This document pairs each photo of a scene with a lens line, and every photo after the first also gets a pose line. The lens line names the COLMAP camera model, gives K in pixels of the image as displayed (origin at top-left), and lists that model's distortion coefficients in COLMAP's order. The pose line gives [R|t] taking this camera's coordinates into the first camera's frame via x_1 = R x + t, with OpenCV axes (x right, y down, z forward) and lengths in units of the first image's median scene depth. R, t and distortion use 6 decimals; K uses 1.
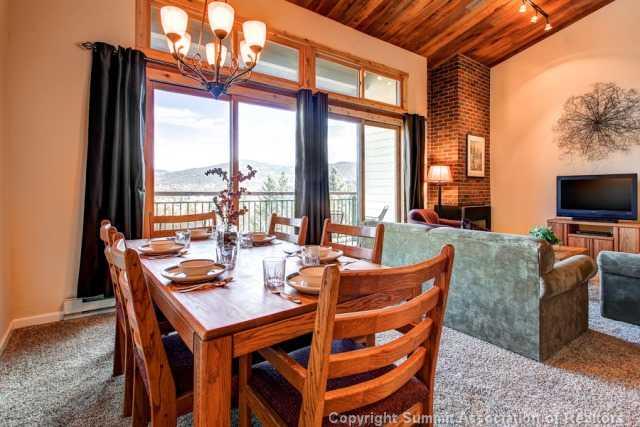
lens RADIAL K [[310.1, 0, 330.5], [0, 310.1, 188.8], [0, 0, 1]] dist [-0.019112, -0.000183]
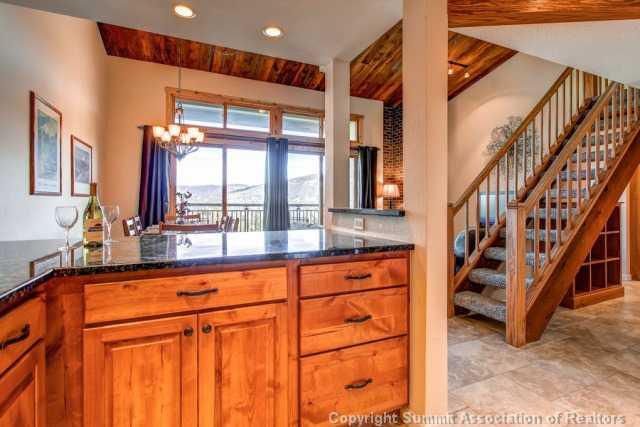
lens RADIAL K [[310.1, 0, 337.3], [0, 310.1, 203.7], [0, 0, 1]] dist [-0.019112, -0.000183]
pose [[0.981327, 0.003478, -0.192314, 0.429074], [-0.003098, 0.999993, 0.002278, 0.005130], [0.192320, -0.001640, 0.981331, -0.362263]]
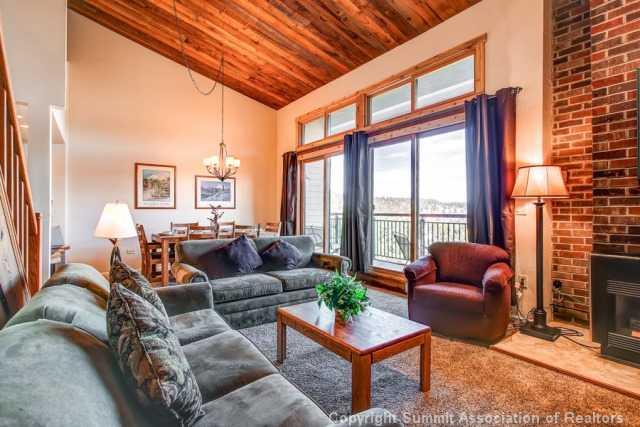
lens RADIAL K [[310.1, 0, 322.9], [0, 310.1, 215.3], [0, 0, 1]] dist [-0.019112, -0.000183]
pose [[-0.001663, 0.009421, -0.999954, 0.972572], [-0.002389, 0.999953, 0.009425, 0.005222], [0.999996, 0.002405, -0.001640, 0.709299]]
